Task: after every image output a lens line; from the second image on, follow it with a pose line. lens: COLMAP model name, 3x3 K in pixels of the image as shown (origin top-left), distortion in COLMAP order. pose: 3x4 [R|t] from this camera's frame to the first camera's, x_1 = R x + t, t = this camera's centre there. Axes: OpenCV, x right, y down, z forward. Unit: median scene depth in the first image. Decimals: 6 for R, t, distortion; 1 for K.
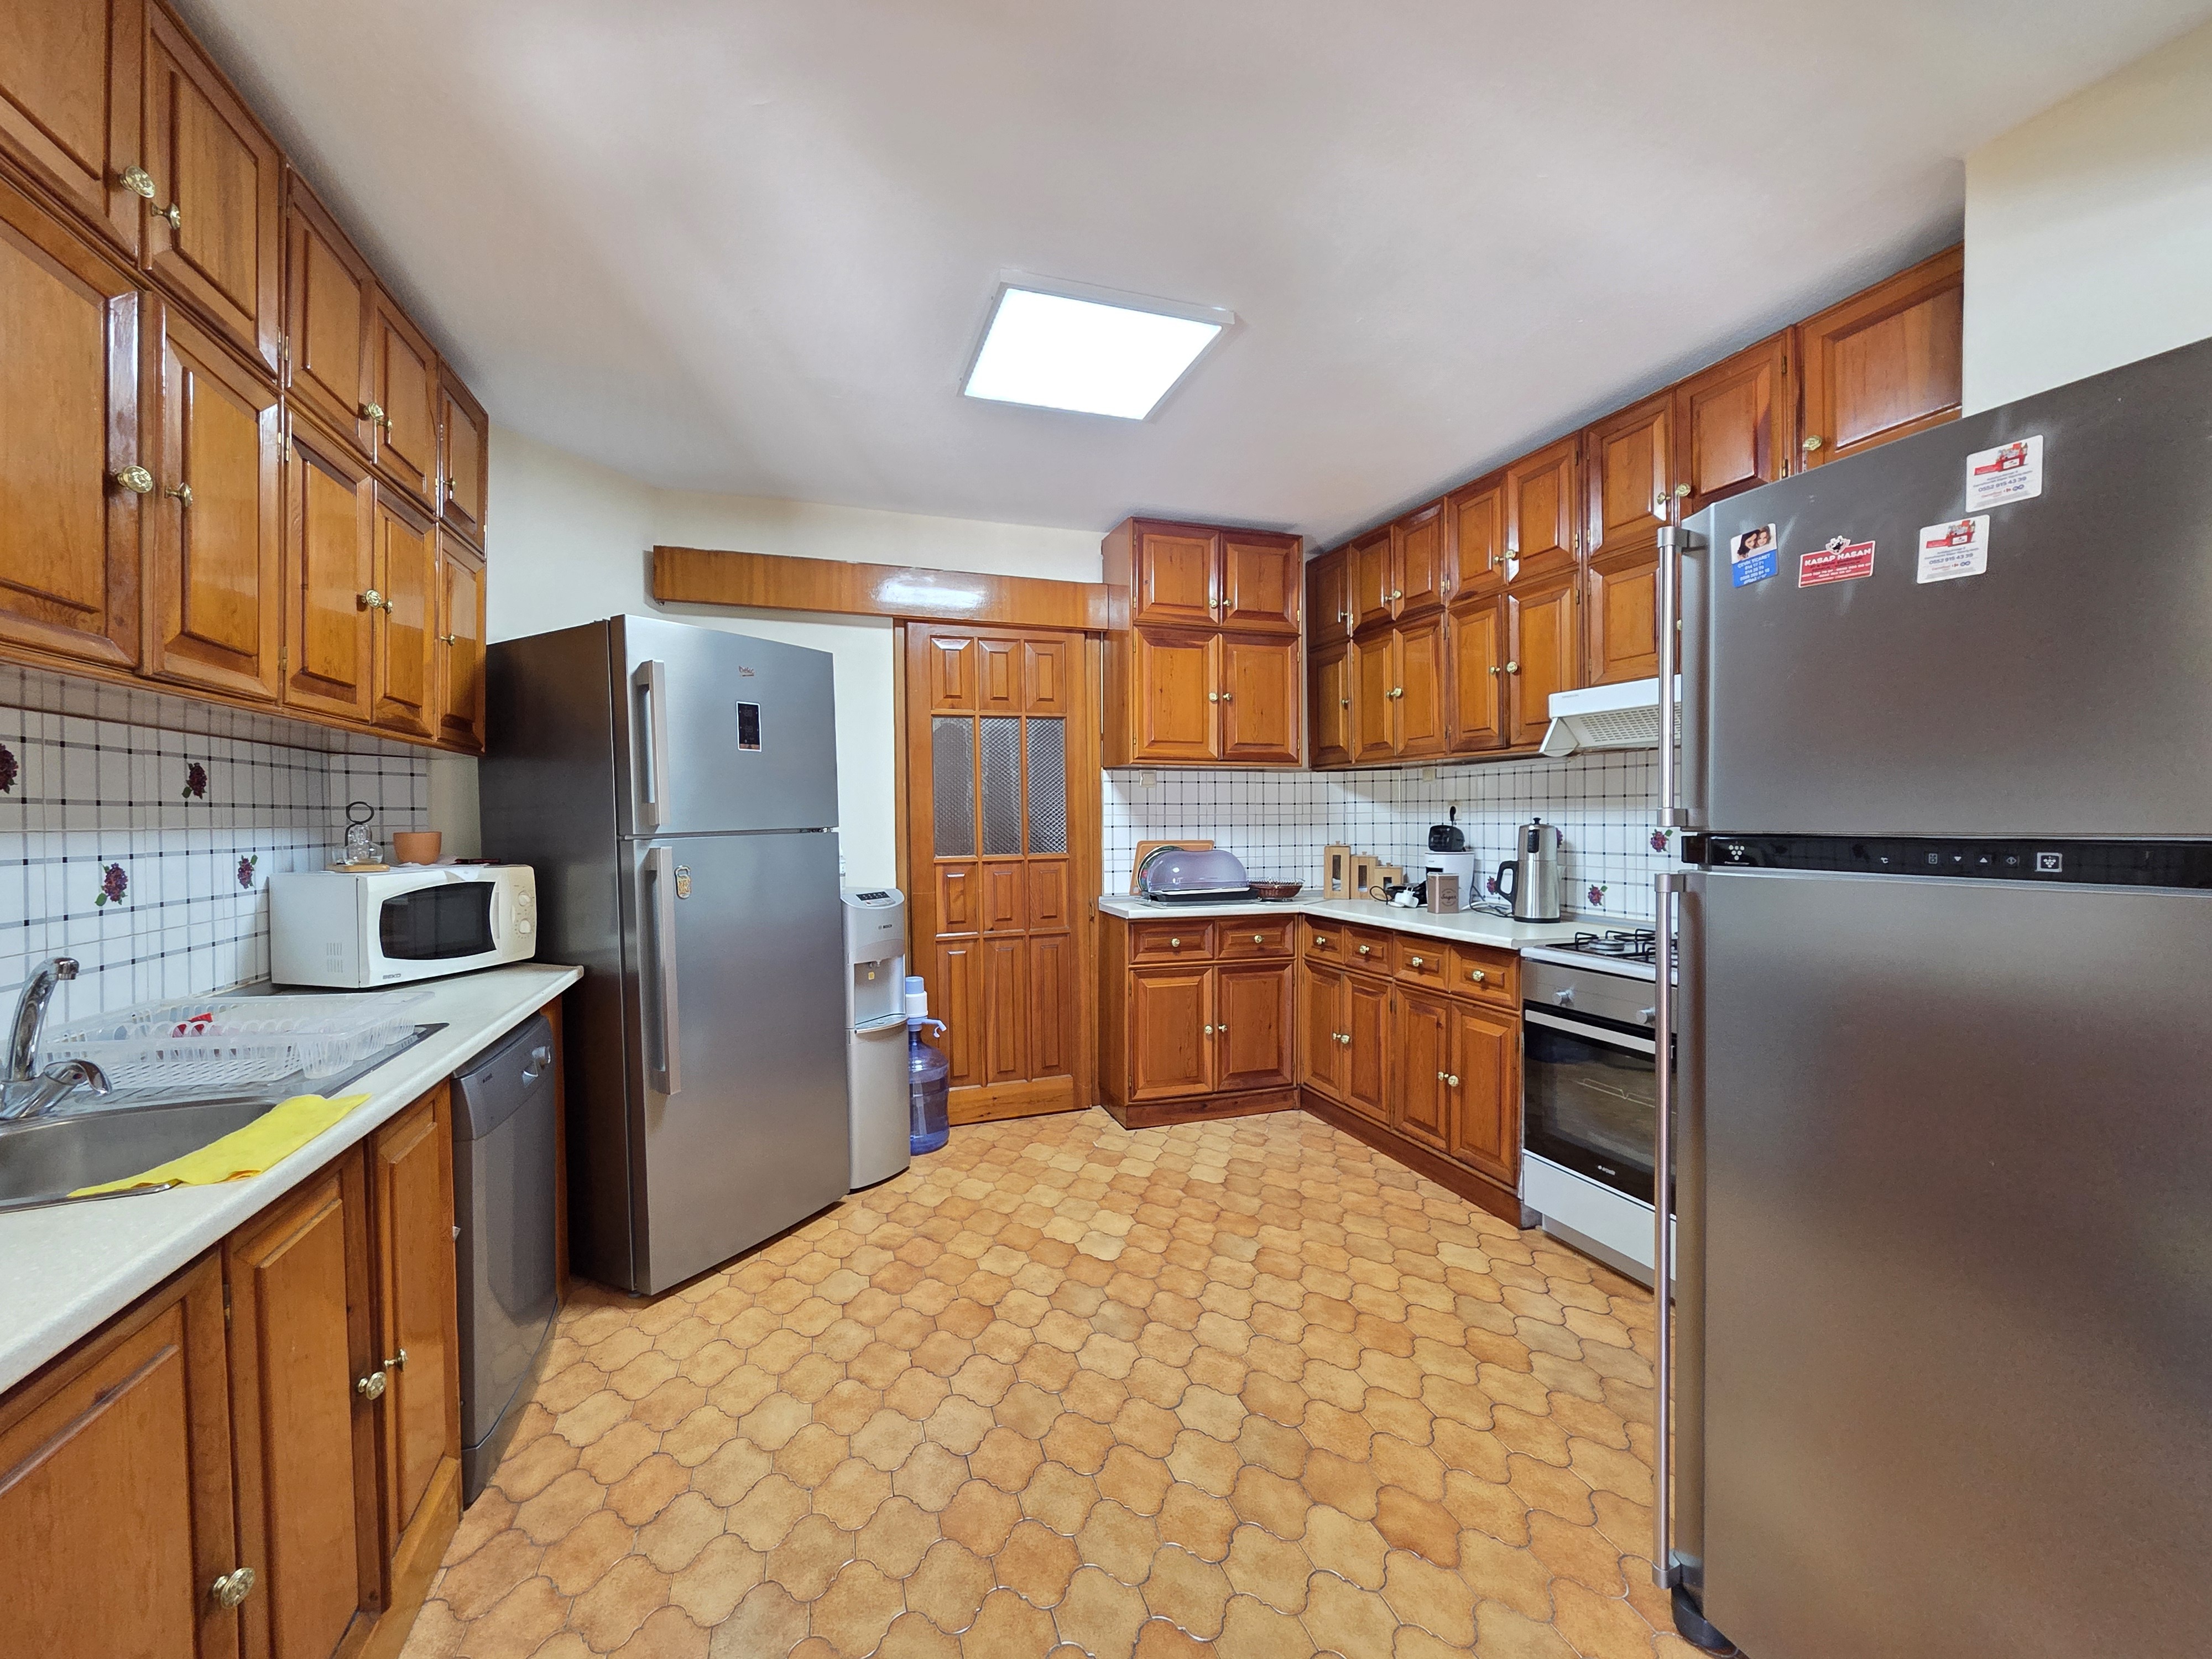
lens RADIAL K [[911.1, 0, 1115.1], [0, 911.1, 831.4], [0, 0, 1]] dist [0.000341, -0.000391]
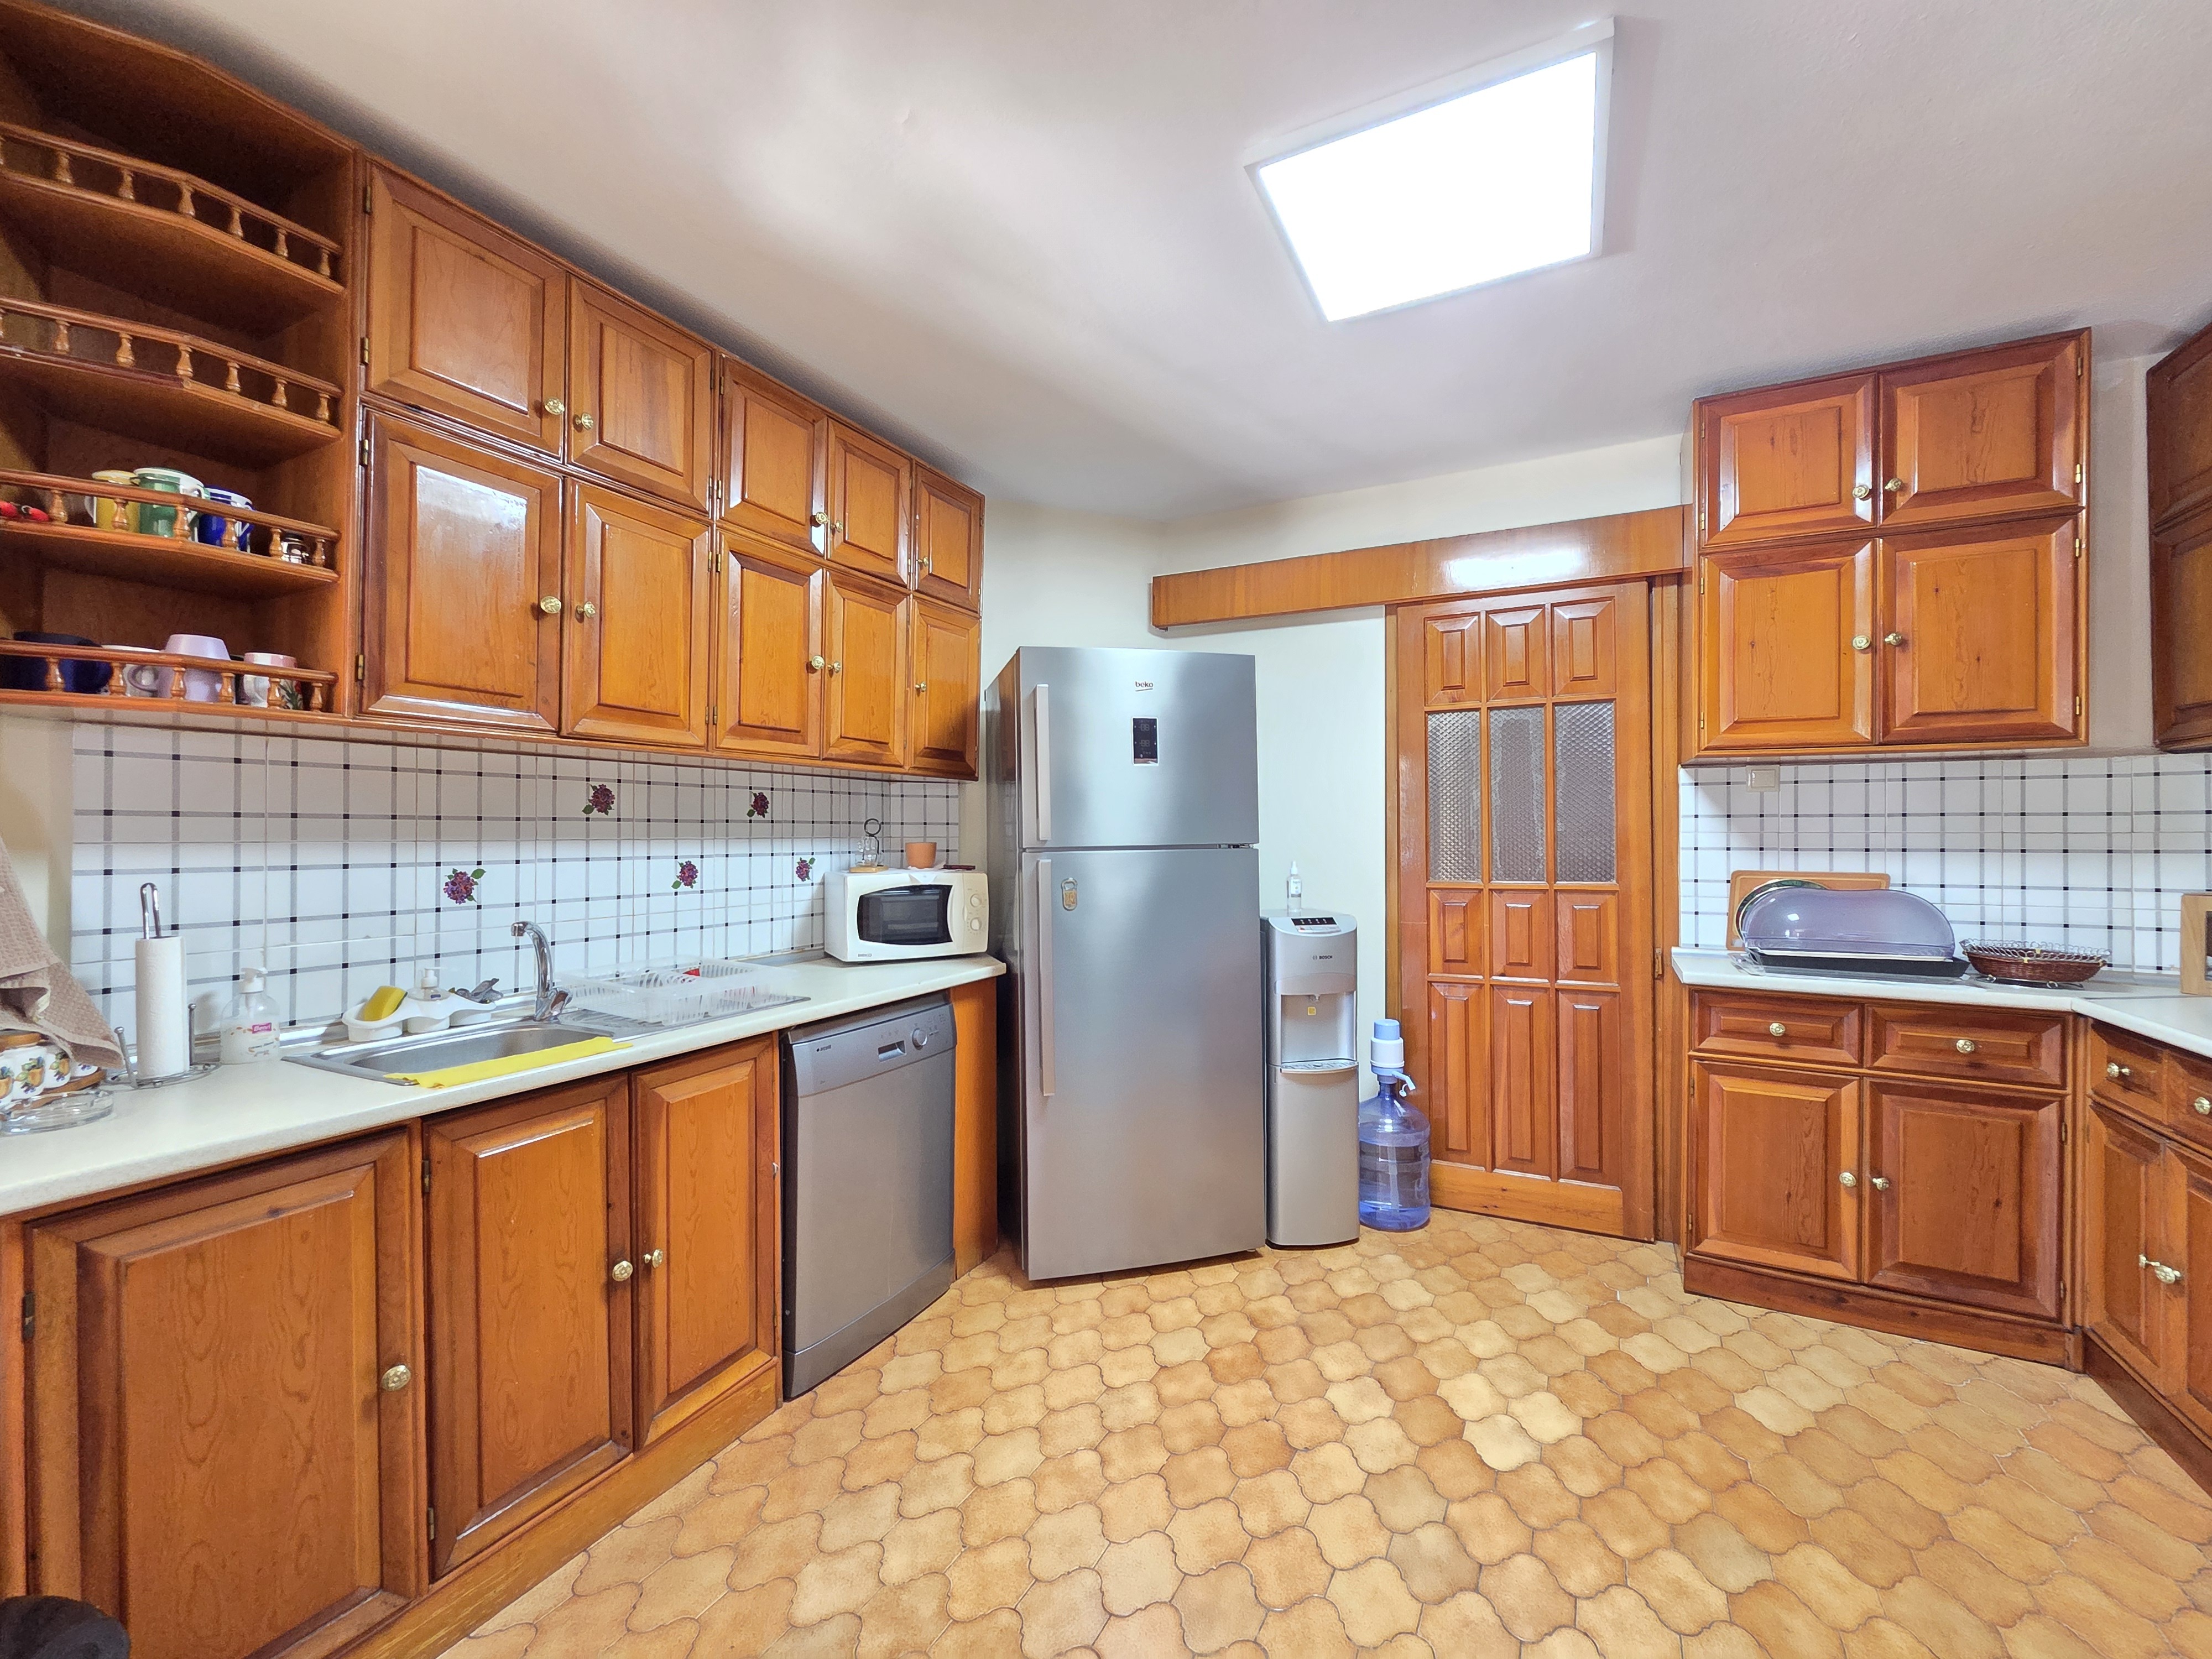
lens RADIAL K [[911.1, 0, 1115.1], [0, 911.1, 831.4], [0, 0, 1]] dist [0.000341, -0.000391]
pose [[0.689849, 0.005809, -0.723930, 0.240293], [-0.016624, 0.999831, -0.007819, -0.006871], [0.723762, 0.017428, 0.689829, 0.240245]]
